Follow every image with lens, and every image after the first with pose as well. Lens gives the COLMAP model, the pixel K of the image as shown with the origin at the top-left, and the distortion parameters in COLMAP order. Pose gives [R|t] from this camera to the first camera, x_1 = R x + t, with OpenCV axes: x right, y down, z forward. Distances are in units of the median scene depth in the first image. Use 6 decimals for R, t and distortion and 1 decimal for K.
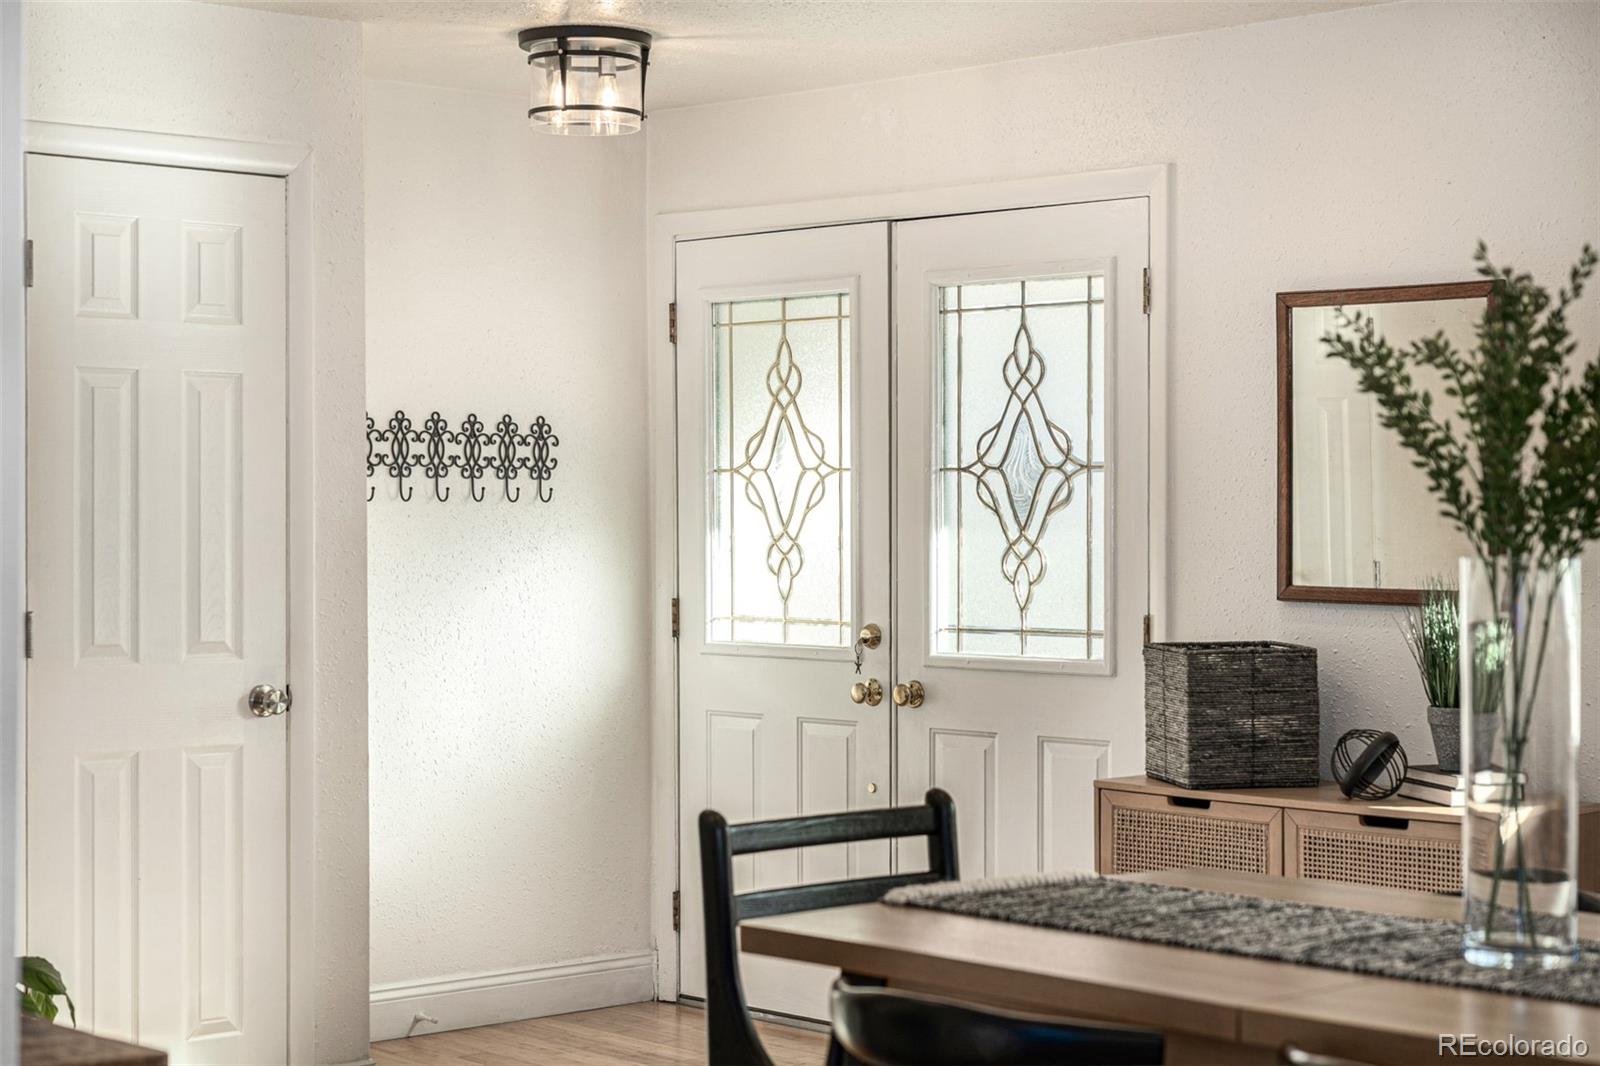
lens RADIAL K [[2946.5, 0, 800.9], [0, 2946.5, 535.0], [0, 0, 1]] dist [0.005456, 0.000000]
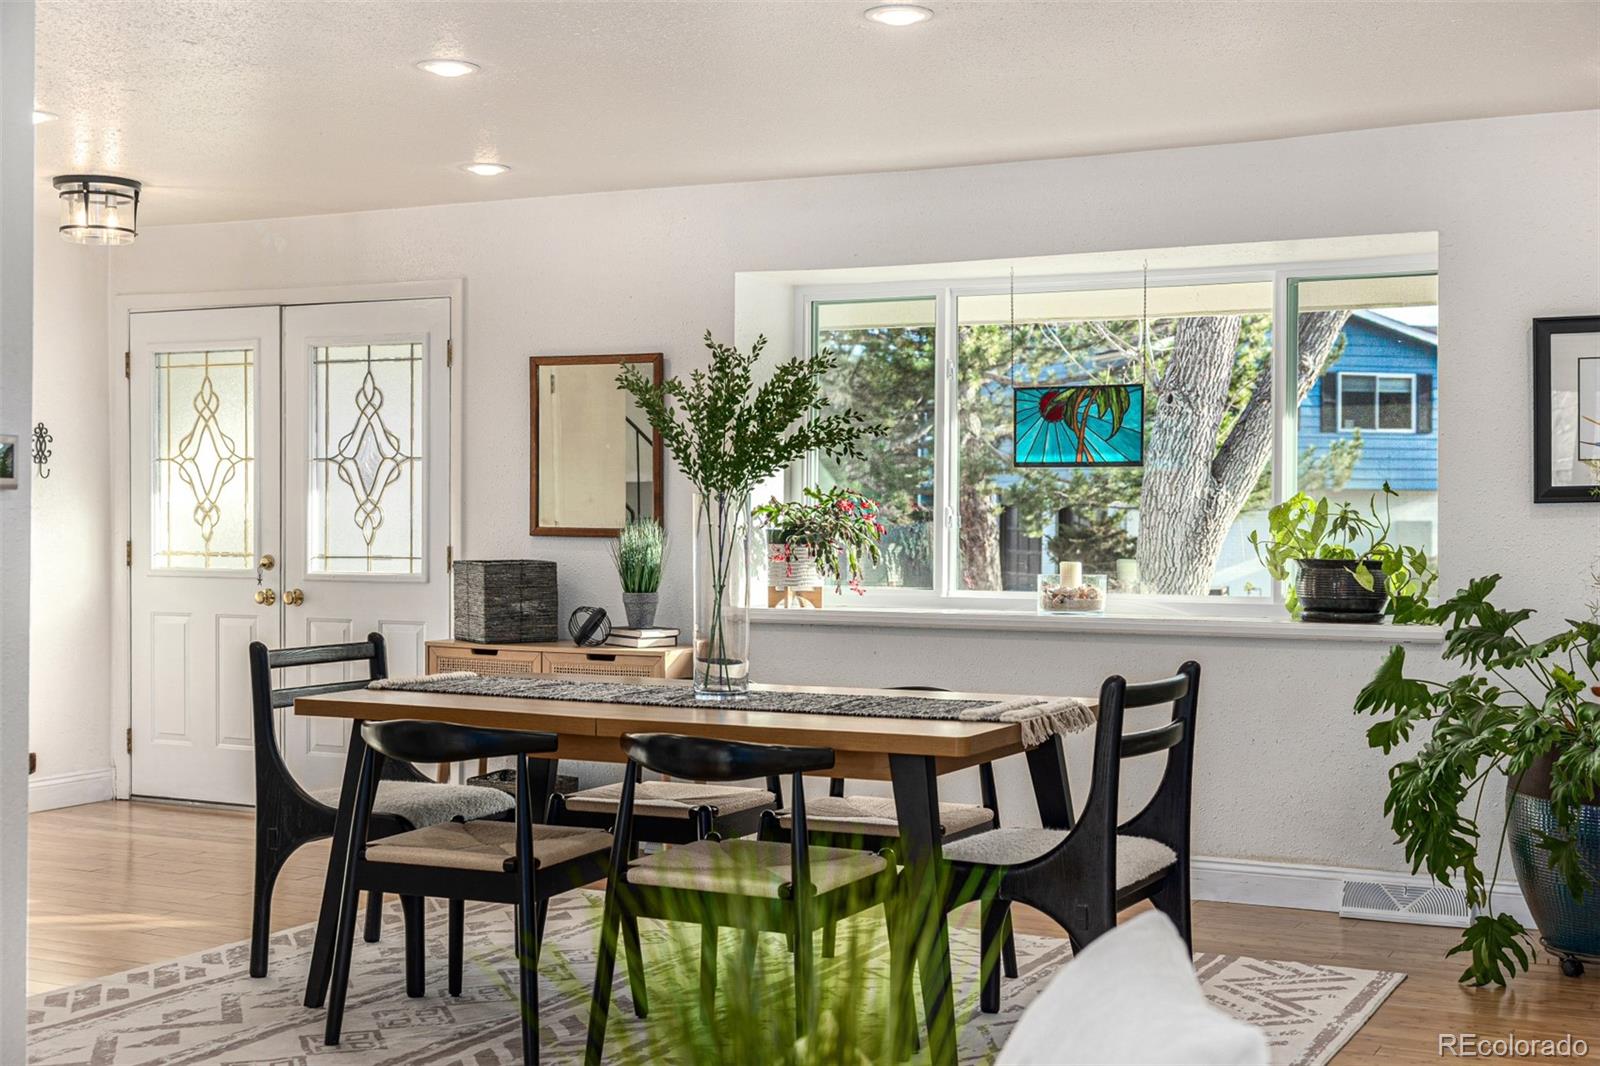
lens RADIAL K [[2043.2, 0, 800.5], [0, 2043.2, 530.0], [0, 0, 1]] dist [0.001285, 0.000000]
pose [[0.936583, 0.001339, 0.350443, -0.103681], [-0.001005, 0.999999, -0.001135, 0.019270], [-0.350444, 0.000711, 0.936584, -0.164055]]
